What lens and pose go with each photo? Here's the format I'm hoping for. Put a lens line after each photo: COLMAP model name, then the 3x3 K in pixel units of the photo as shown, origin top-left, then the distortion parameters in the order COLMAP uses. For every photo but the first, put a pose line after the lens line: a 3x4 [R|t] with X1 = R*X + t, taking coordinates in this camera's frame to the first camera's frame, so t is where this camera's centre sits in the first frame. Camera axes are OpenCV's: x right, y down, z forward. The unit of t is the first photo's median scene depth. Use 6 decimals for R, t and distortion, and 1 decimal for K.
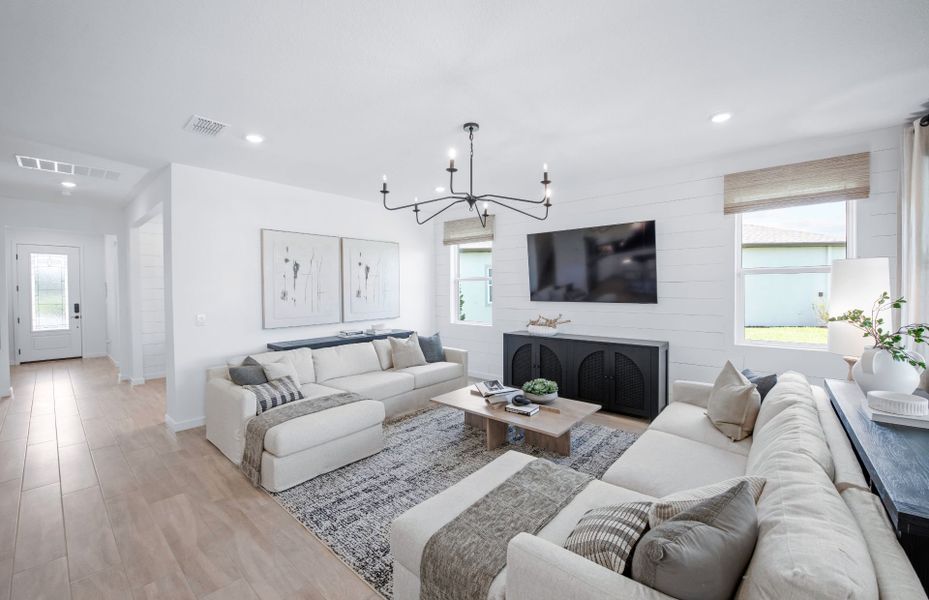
lens RADIAL K [[368.9, 0, 466.3], [0, 368.9, 296.2], [0, 0, 1]] dist [-0.020611, -0.000049]
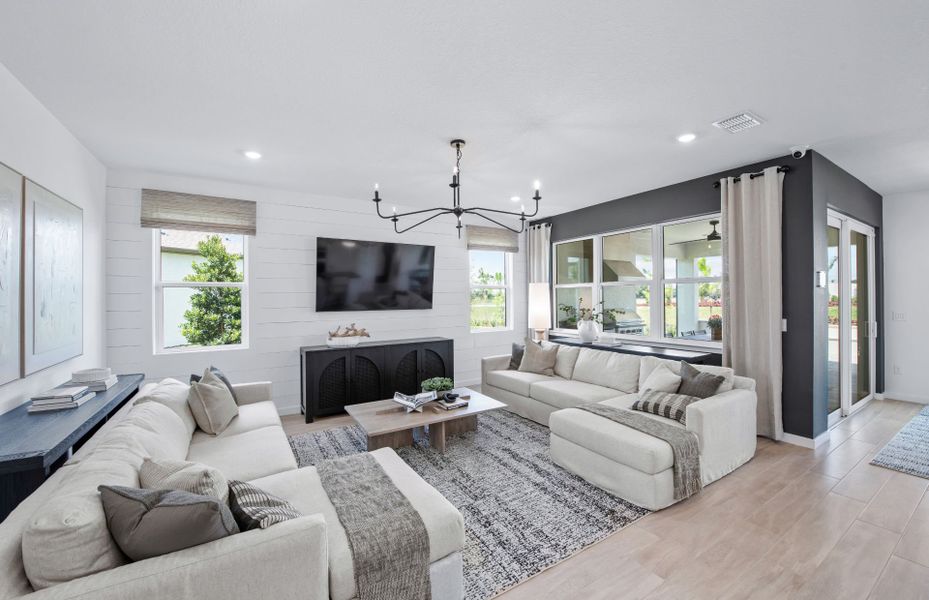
lens RADIAL K [[368.9, 0, 466.3], [0, 368.9, 296.2], [0, 0, 1]] dist [-0.020611, -0.000049]
pose [[0.298037, 0.007354, 0.954526, -0.619178], [0.024268, 0.999589, -0.015278, -0.003064], [-0.954246, 0.027718, 0.297736, 0.422152]]
